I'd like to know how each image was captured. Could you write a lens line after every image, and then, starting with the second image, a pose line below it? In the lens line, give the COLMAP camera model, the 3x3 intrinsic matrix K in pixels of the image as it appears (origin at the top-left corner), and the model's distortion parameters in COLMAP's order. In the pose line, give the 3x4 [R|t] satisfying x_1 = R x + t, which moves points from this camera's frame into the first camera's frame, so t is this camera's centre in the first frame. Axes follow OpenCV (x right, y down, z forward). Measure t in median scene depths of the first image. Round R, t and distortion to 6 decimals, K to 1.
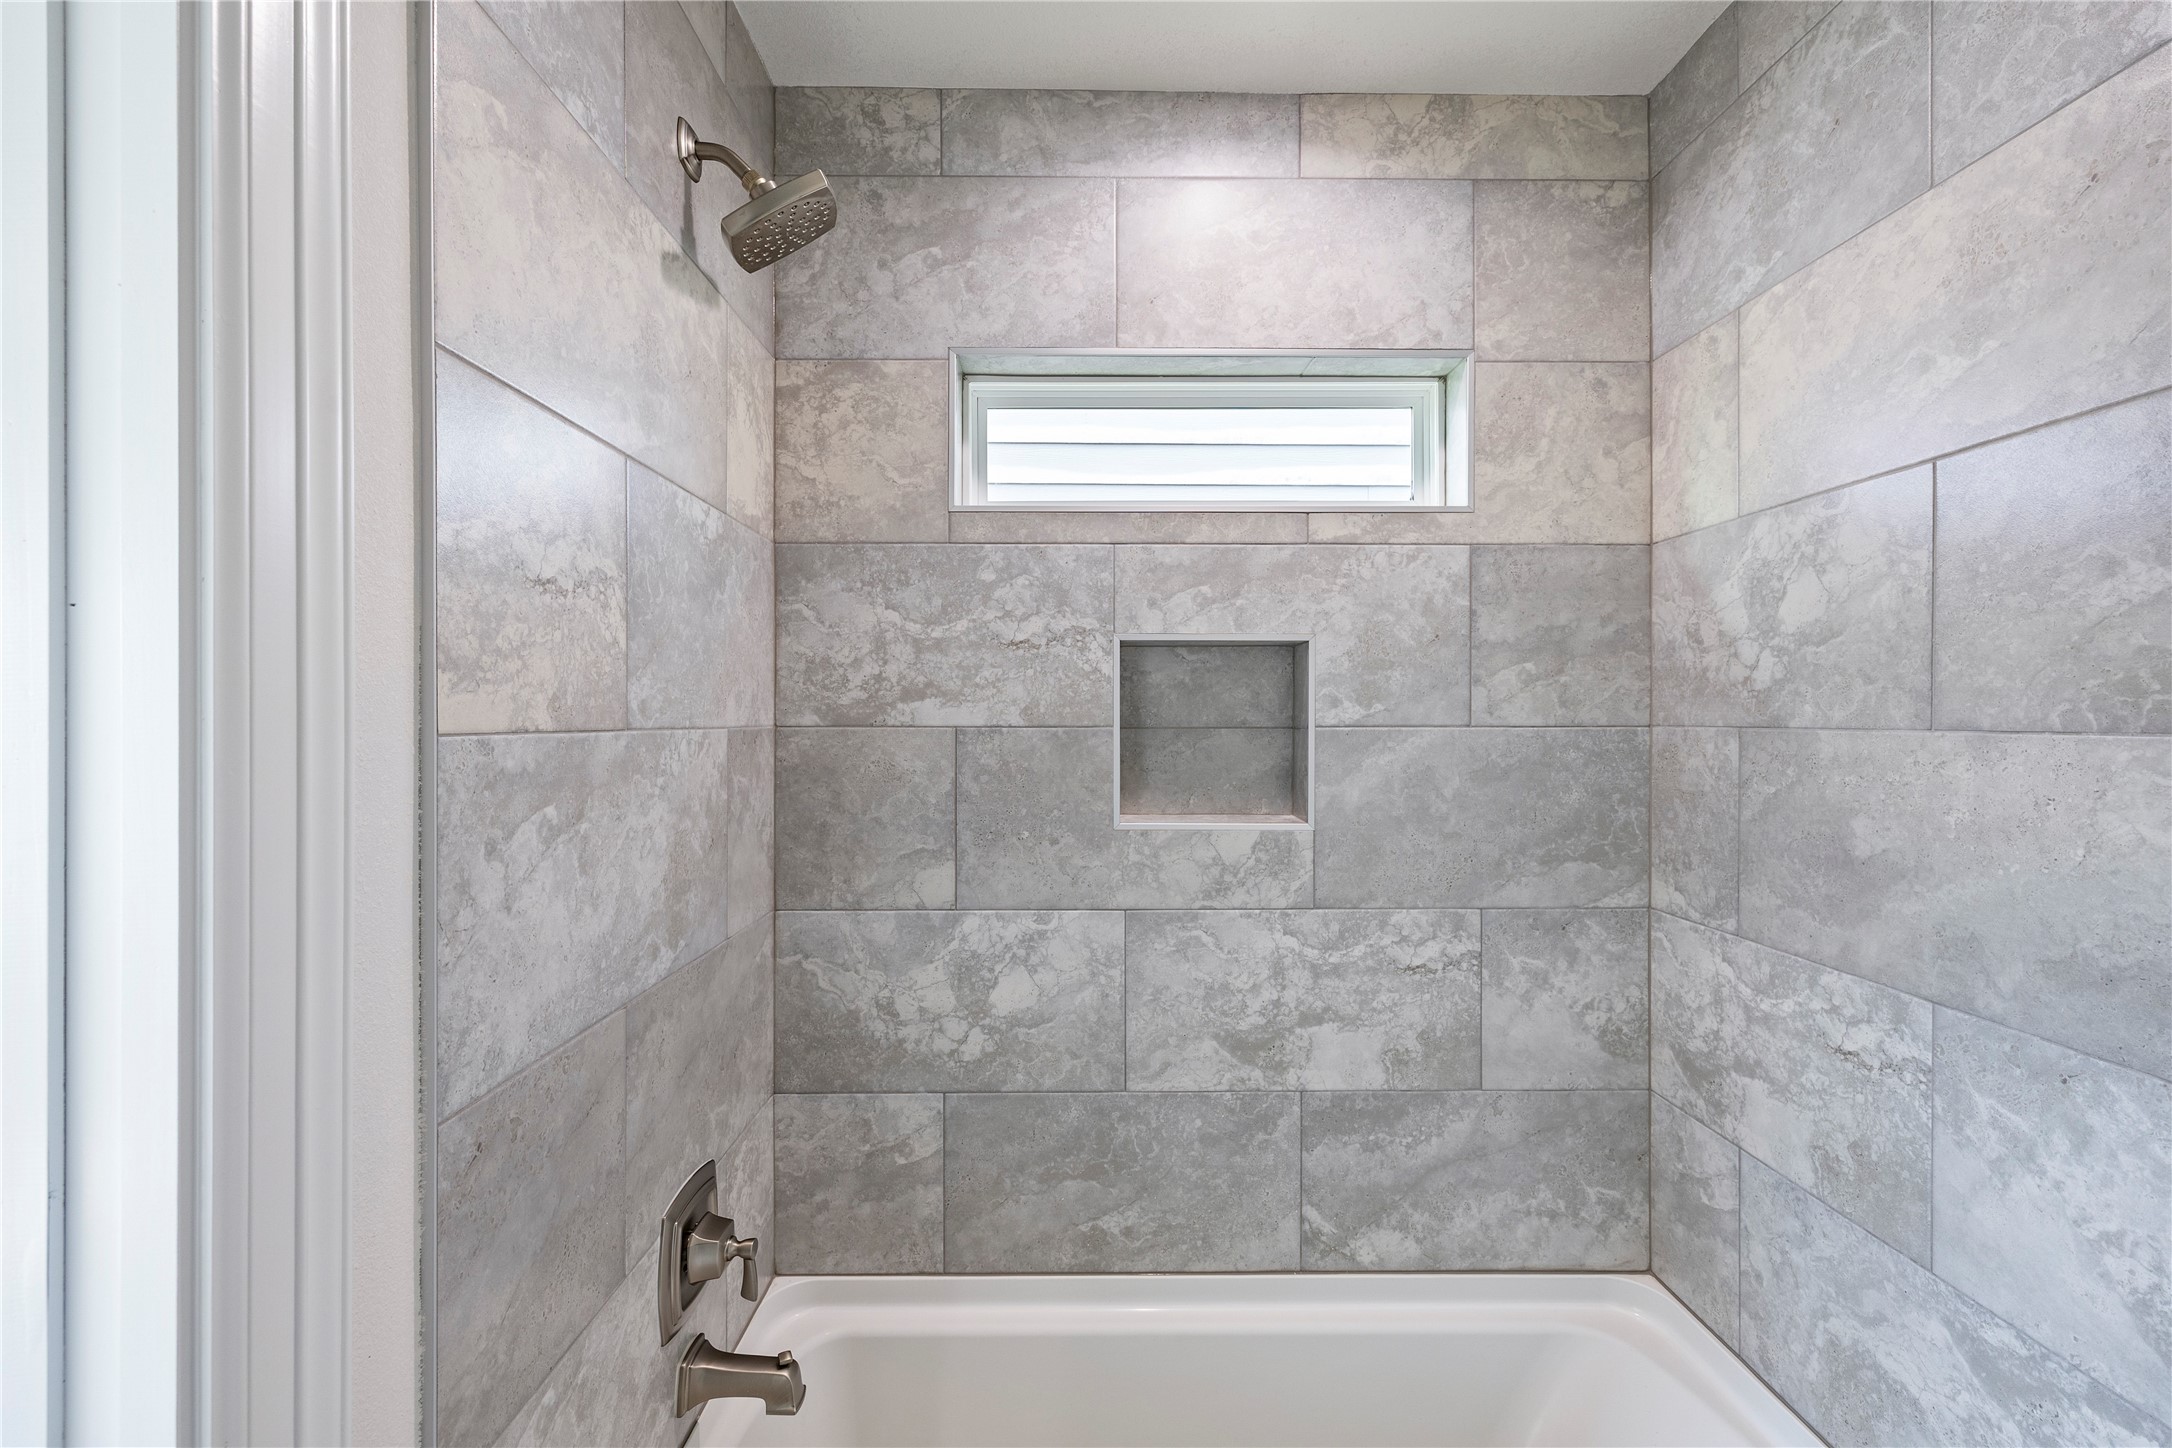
lens RADIAL K [[930.5, 0, 1082.6], [0, 930.5, 730.9], [0, 0, 1]] dist [0.003088, -0.000730]
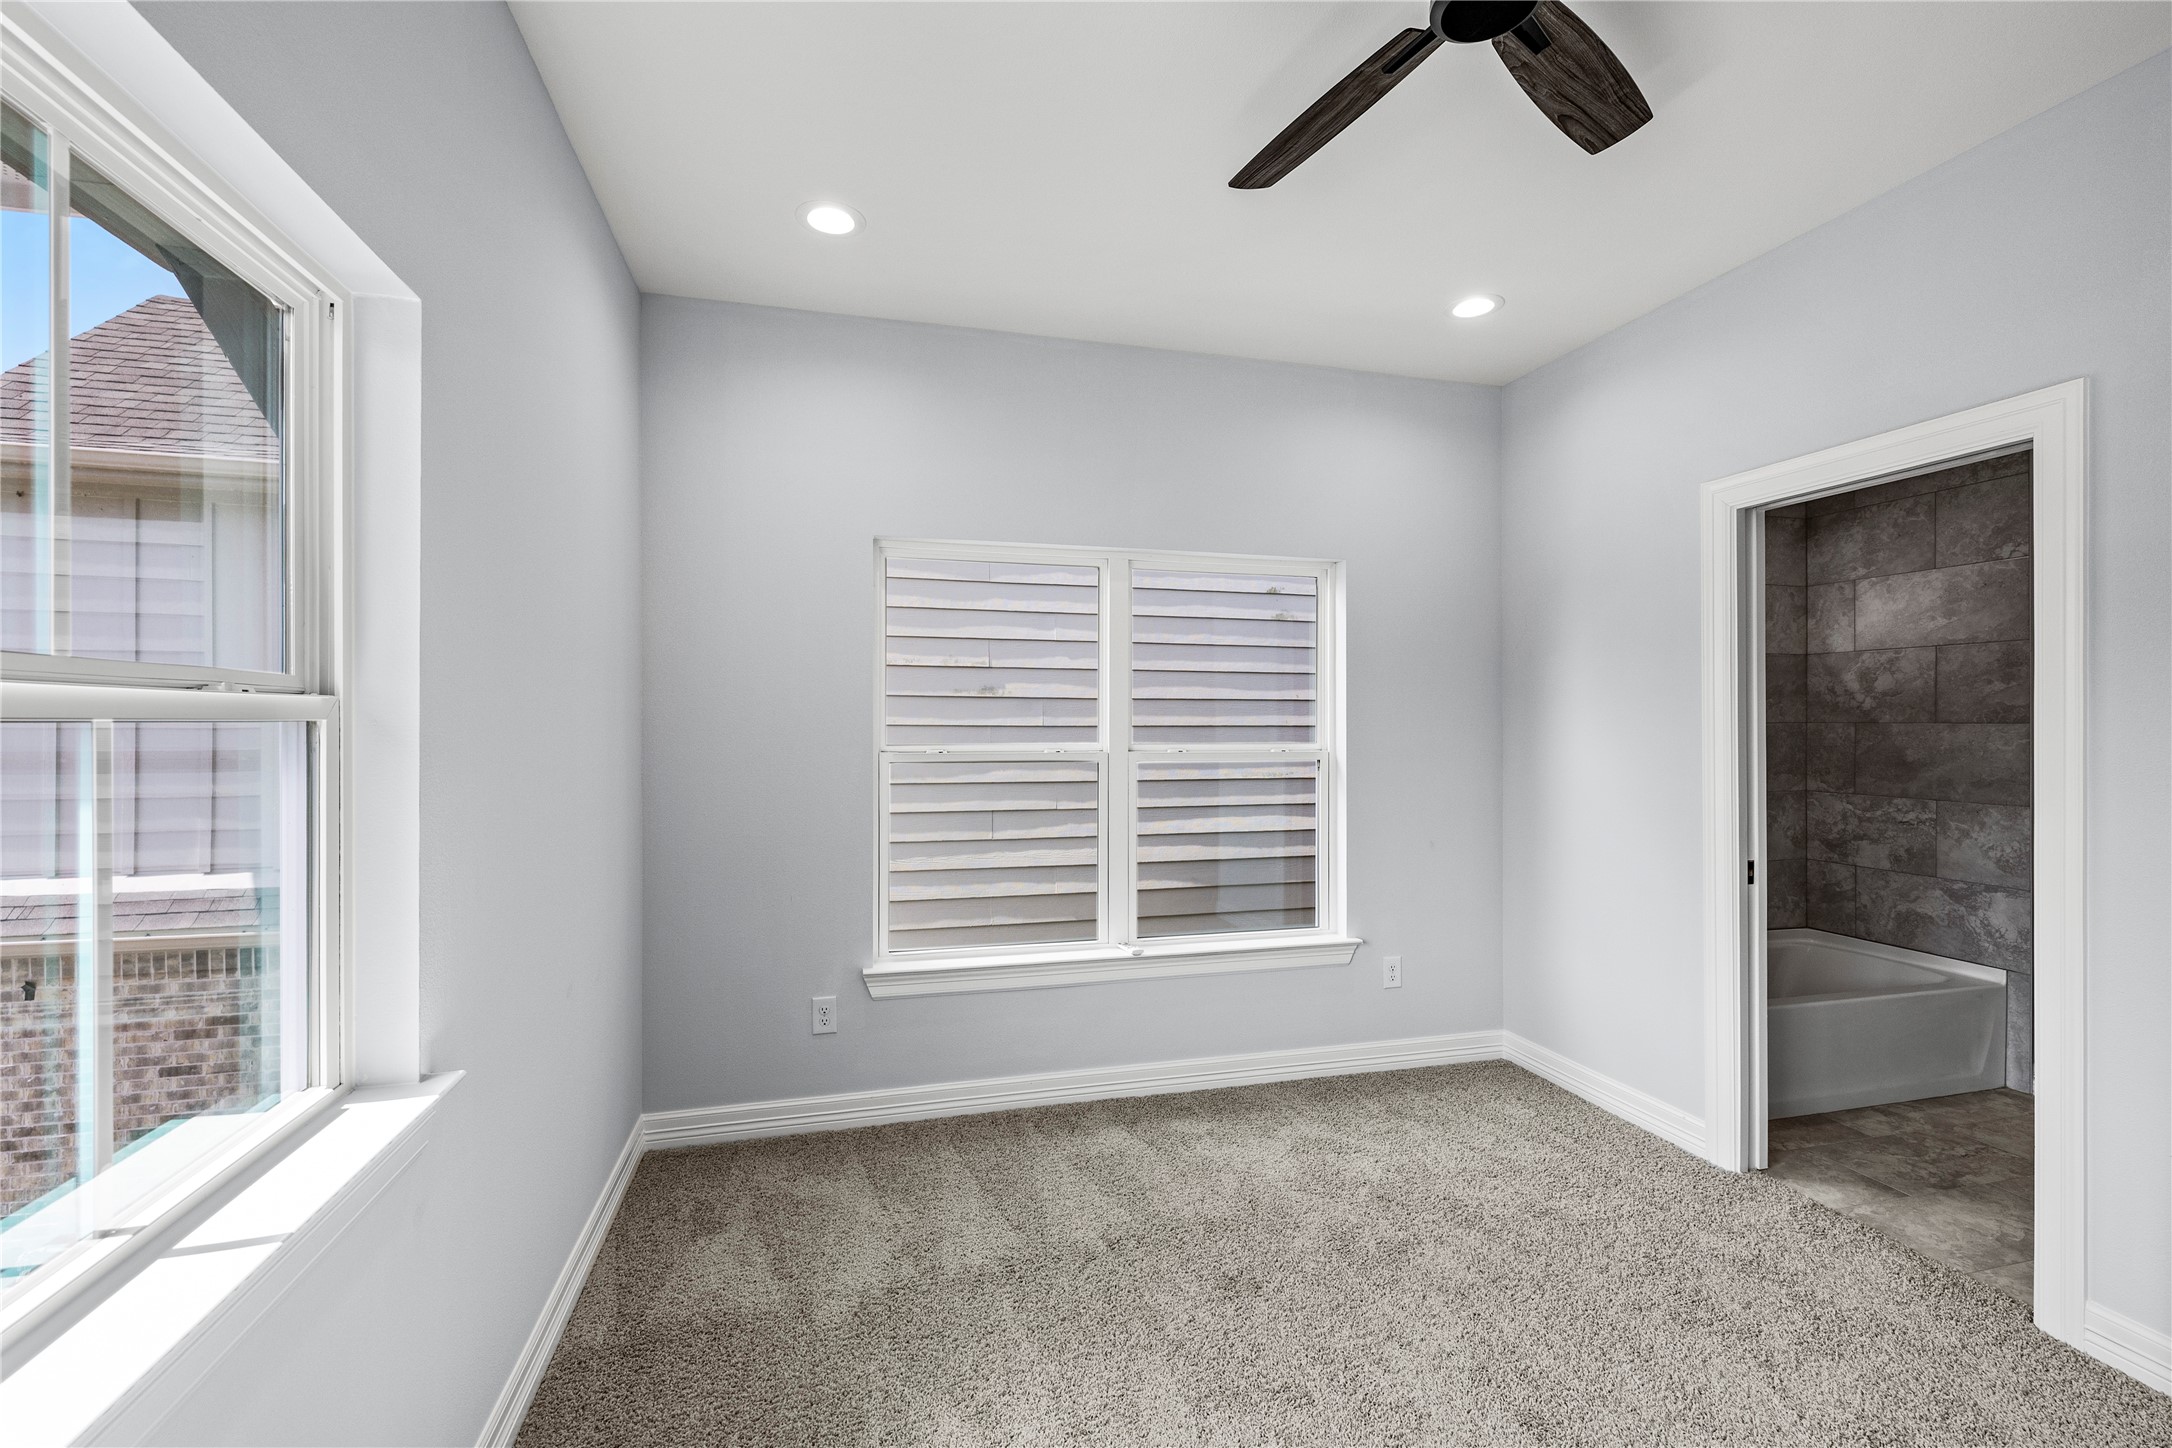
lens RADIAL K [[930.5, 0, 1100.3], [0, 930.5, 733.3], [0, 0, 1]] dist [0.003088, -0.000730]
pose [[0.967428, 0.000295, 0.253148, -2.440064], [0.000395, 0.999996, -0.002676, 0.037671], [-0.253148, 0.002689, 0.967424, -1.292393]]
